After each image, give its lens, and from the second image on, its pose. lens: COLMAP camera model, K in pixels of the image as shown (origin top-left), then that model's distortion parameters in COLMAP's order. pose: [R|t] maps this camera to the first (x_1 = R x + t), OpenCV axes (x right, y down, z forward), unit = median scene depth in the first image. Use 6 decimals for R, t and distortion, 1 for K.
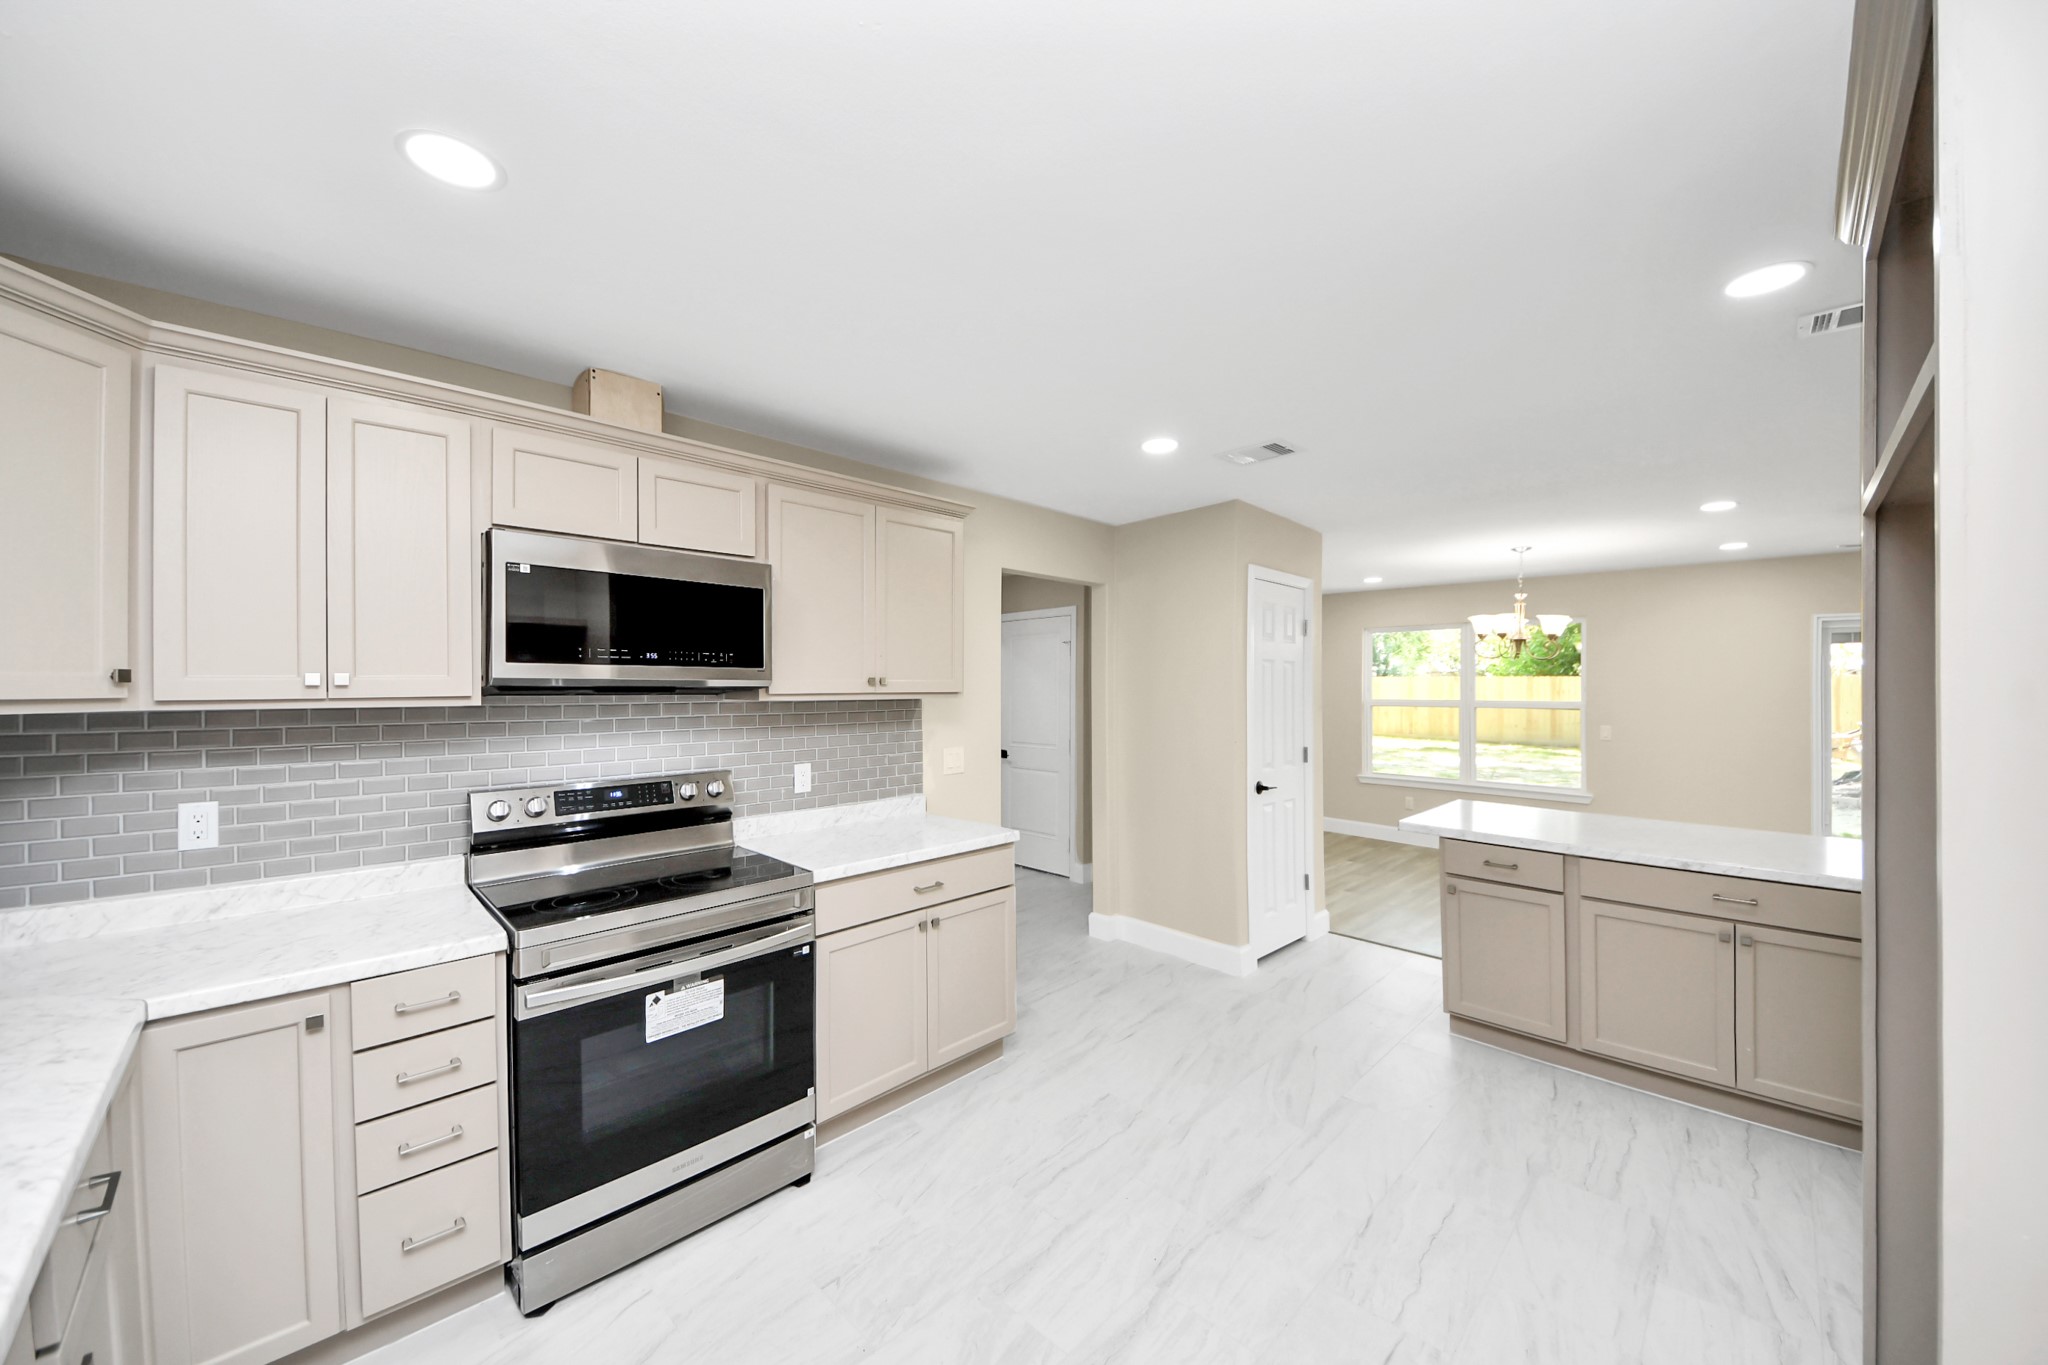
lens RADIAL K [[742.6, 0, 993.3], [0, 742.6, 691.6], [0, 0, 1]] dist [0.008116, -0.008736]
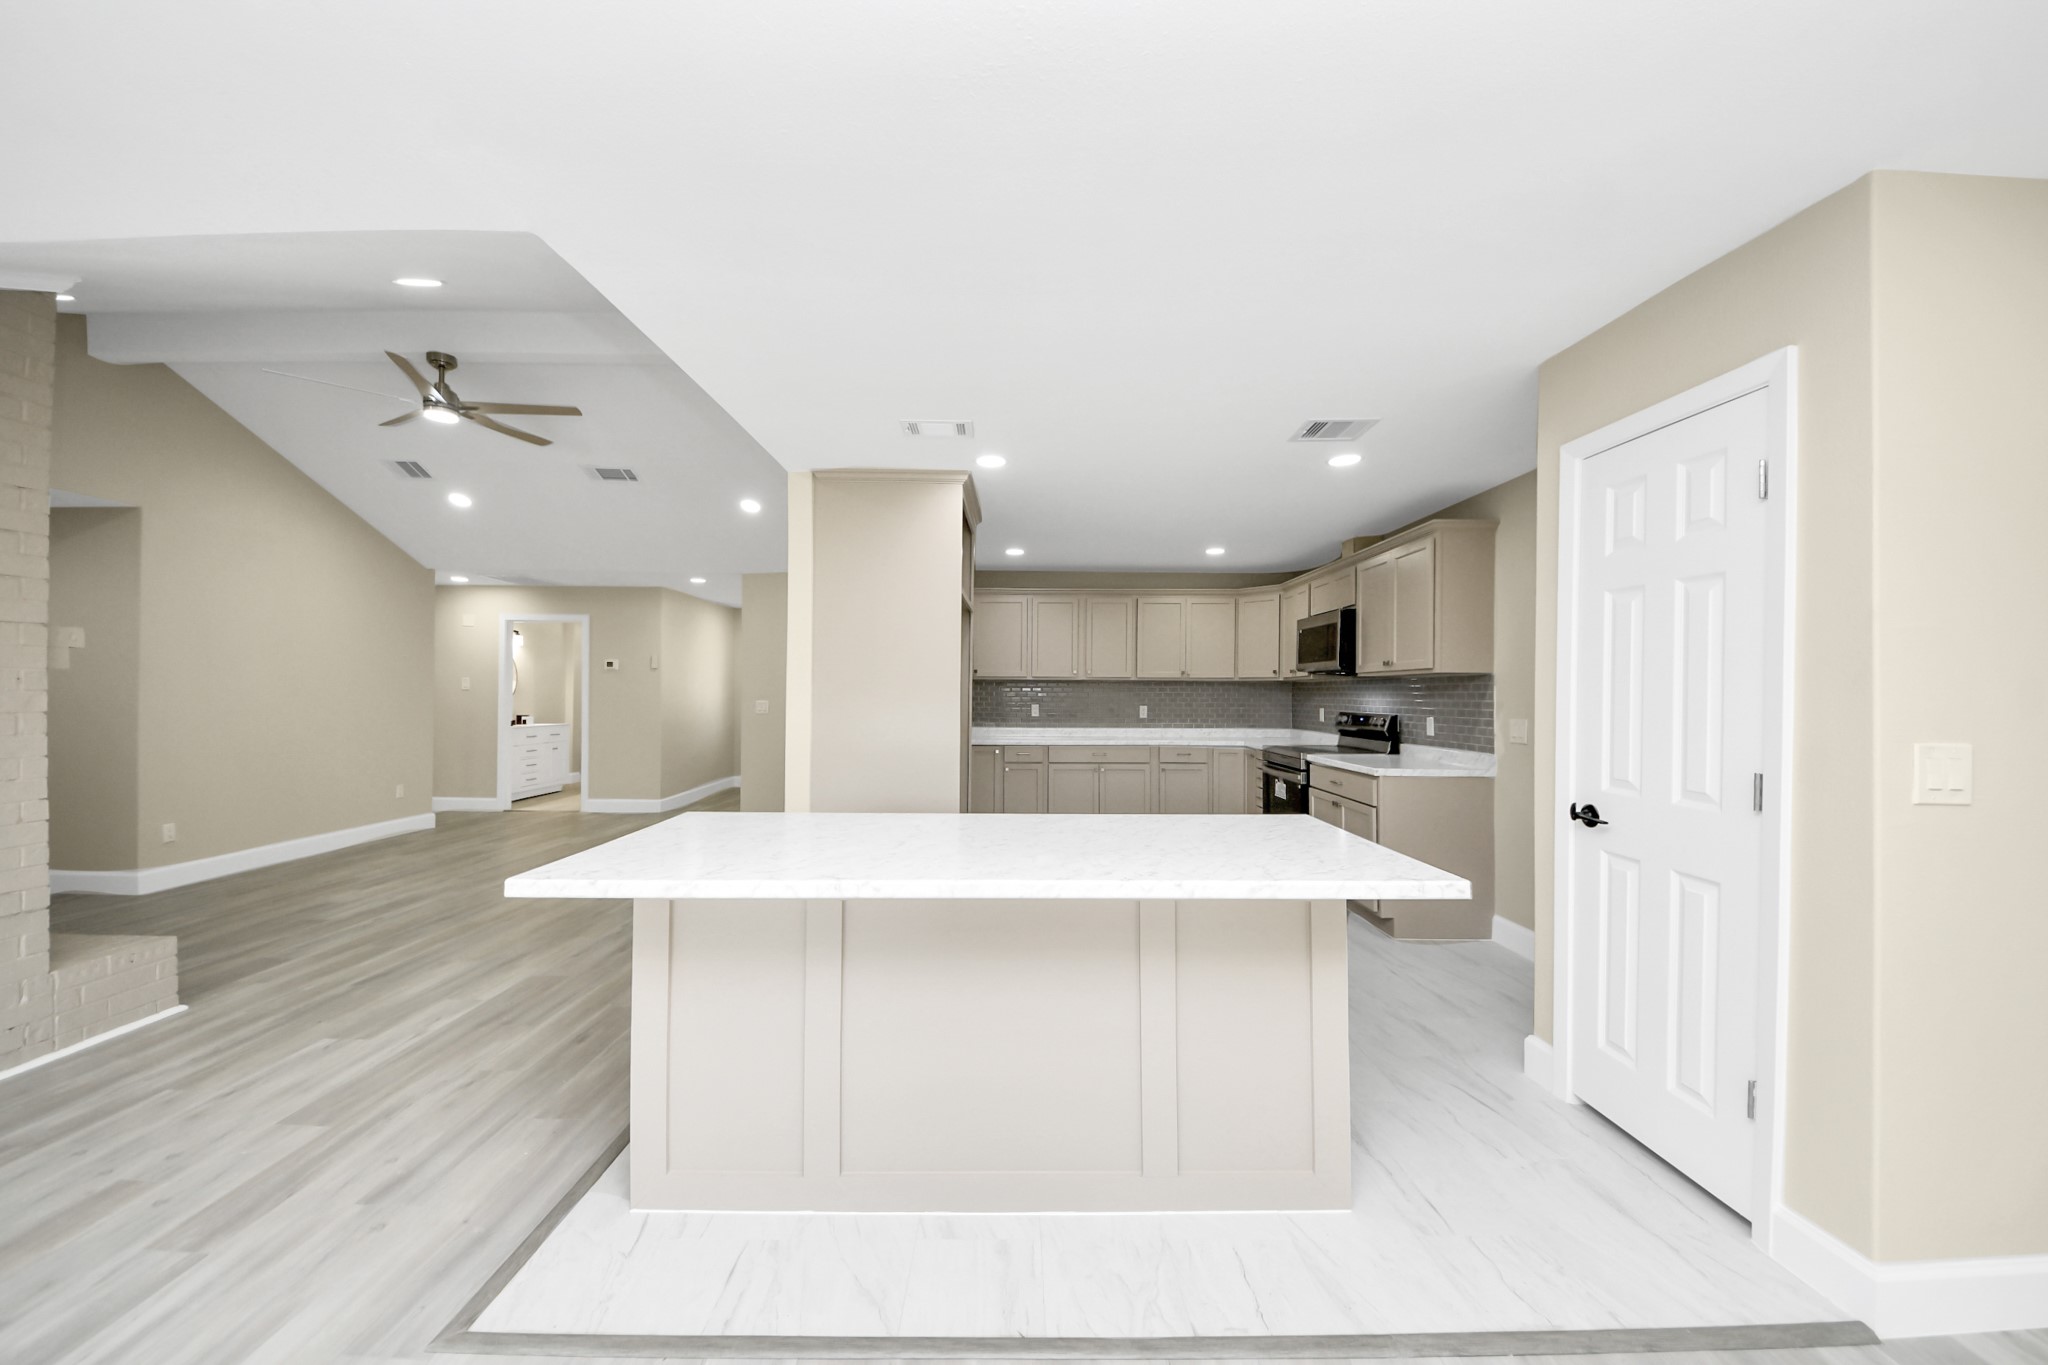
lens RADIAL K [[742.6, 0, 1019.3], [0, 742.6, 676.9], [0, 0, 1]] dist [0.008116, -0.008736]
pose [[-0.686081, -0.021082, -0.727220, 1.462502], [-0.015531, 0.999777, -0.014331, 0.047475], [0.727360, 0.001462, -0.686255, 1.432253]]
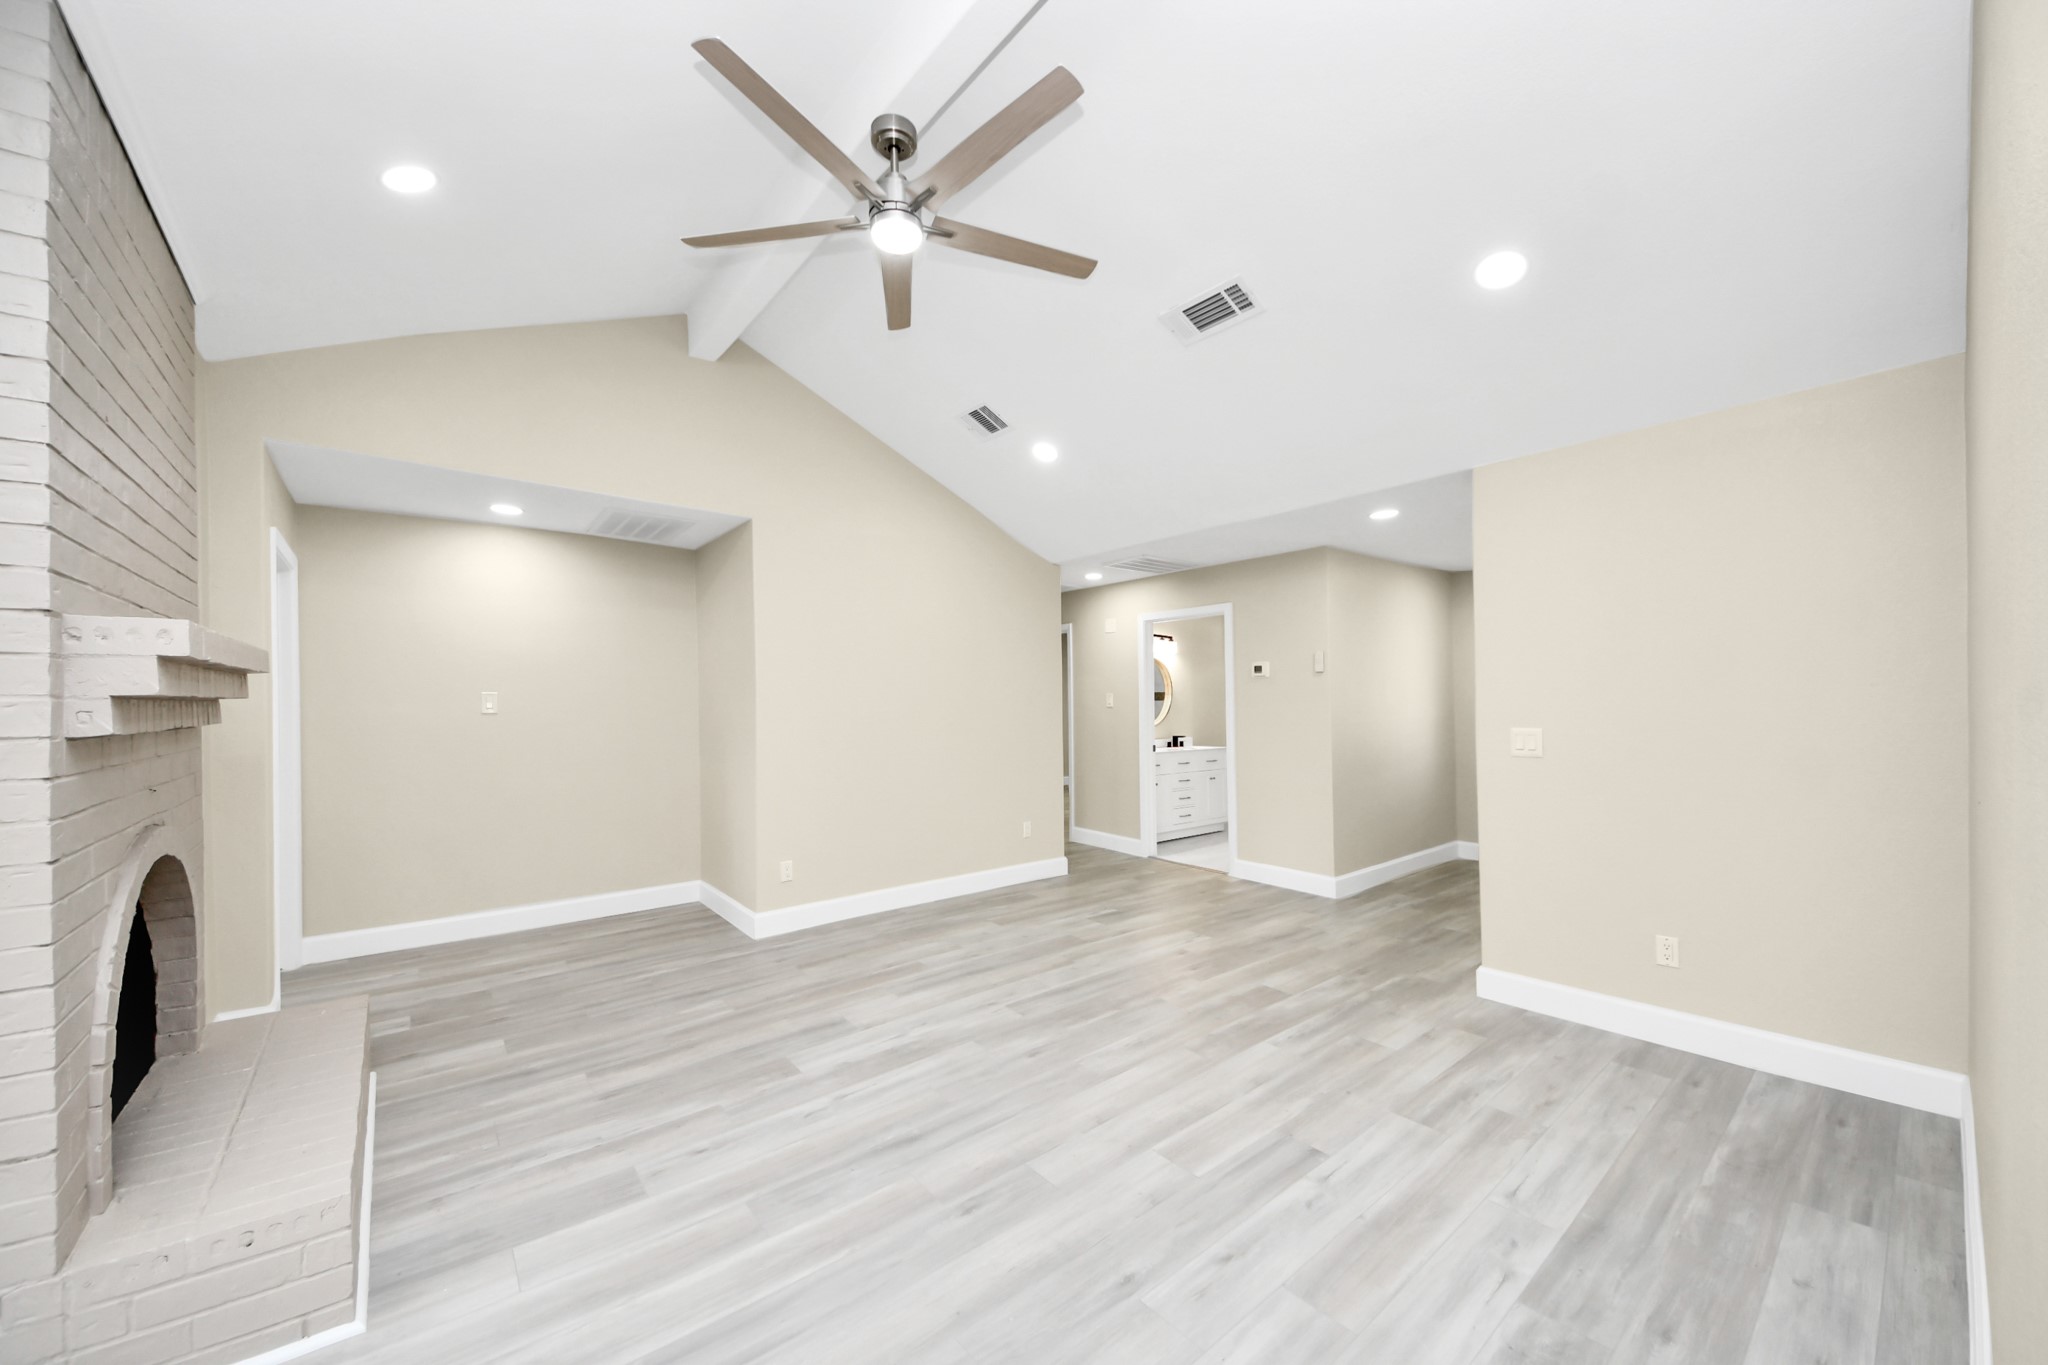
lens RADIAL K [[742.6, 0, 1011.3], [0, 742.6, 694.9], [0, 0, 1]] dist [0.008116, -0.008736]
pose [[-0.997274, 0.003103, 0.073721, 0.993089], [0.003237, 0.999993, 0.001695, 0.044681], [-0.073715, 0.001929, -0.997277, 0.387917]]
